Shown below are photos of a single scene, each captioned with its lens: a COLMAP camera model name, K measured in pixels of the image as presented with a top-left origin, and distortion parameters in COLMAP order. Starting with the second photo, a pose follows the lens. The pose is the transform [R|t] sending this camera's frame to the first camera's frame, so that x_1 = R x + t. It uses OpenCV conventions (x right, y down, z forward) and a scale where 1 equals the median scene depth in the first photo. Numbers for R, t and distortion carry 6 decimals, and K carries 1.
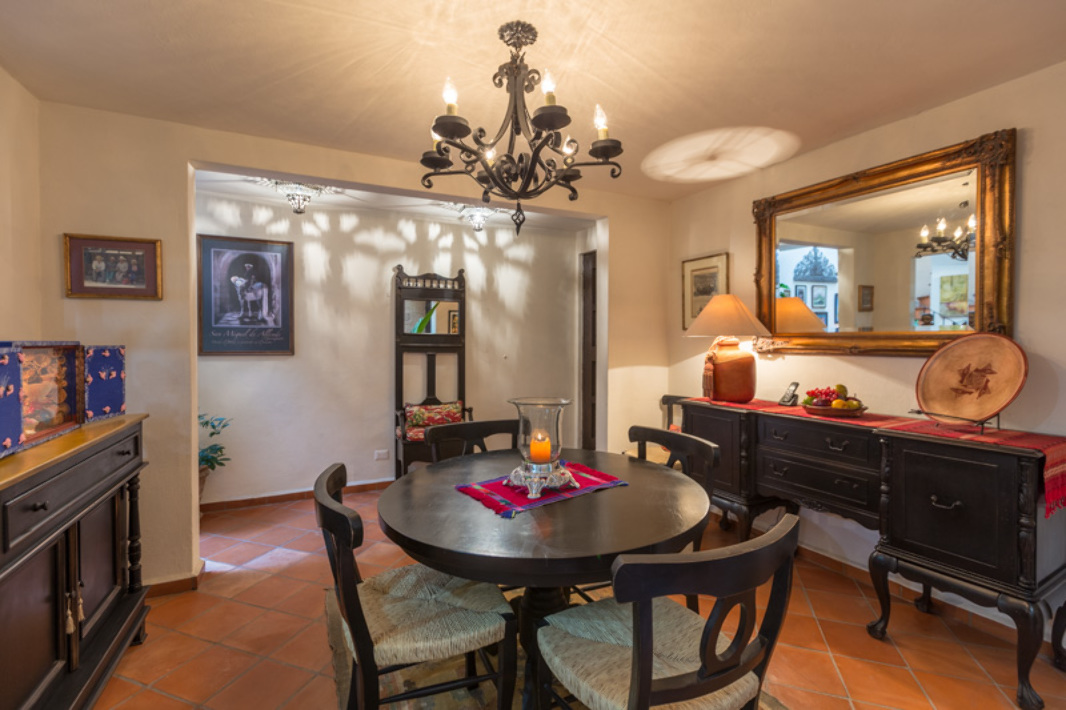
lens RADIAL K [[487.2, 0, 525.3], [0, 487.2, 352.8], [0, 0, 1]] dist [0.010533, 0.000518]
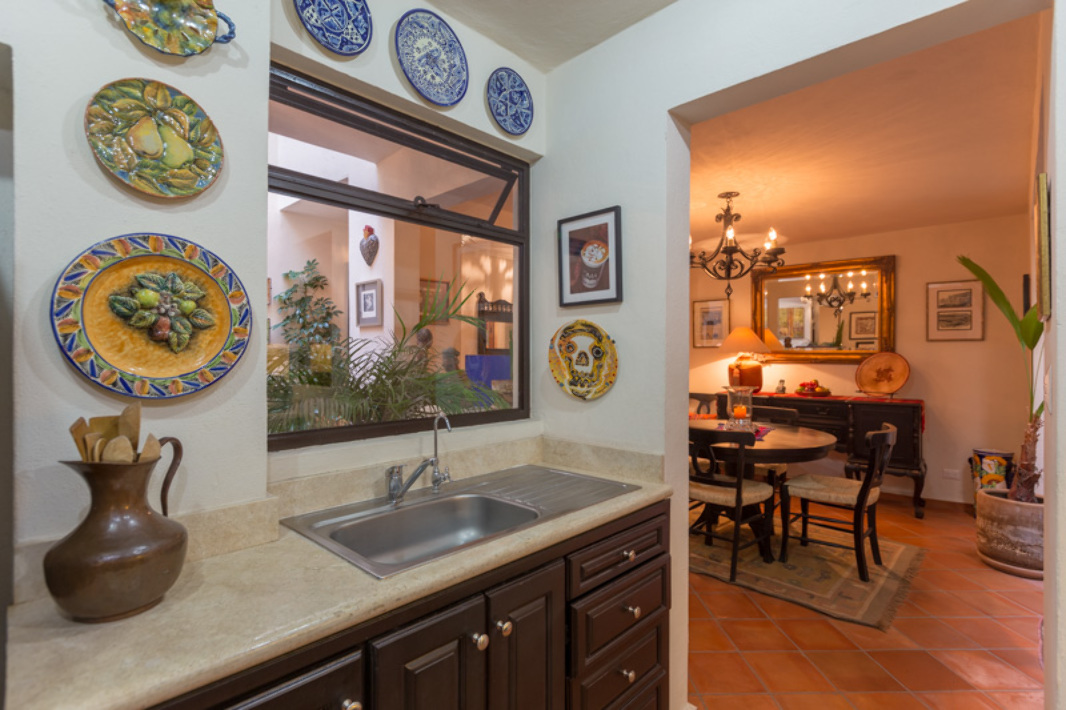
lens RADIAL K [[506.3, 0, 540.0], [0, 506.3, 358.5], [0, 0, 1]] dist [0.014941, -0.000644]
pose [[0.935593, -0.001607, 0.353076, -0.977644], [0.006446, 0.999901, -0.012532, 0.003751], [-0.353021, 0.014001, 0.935511, -0.405942]]
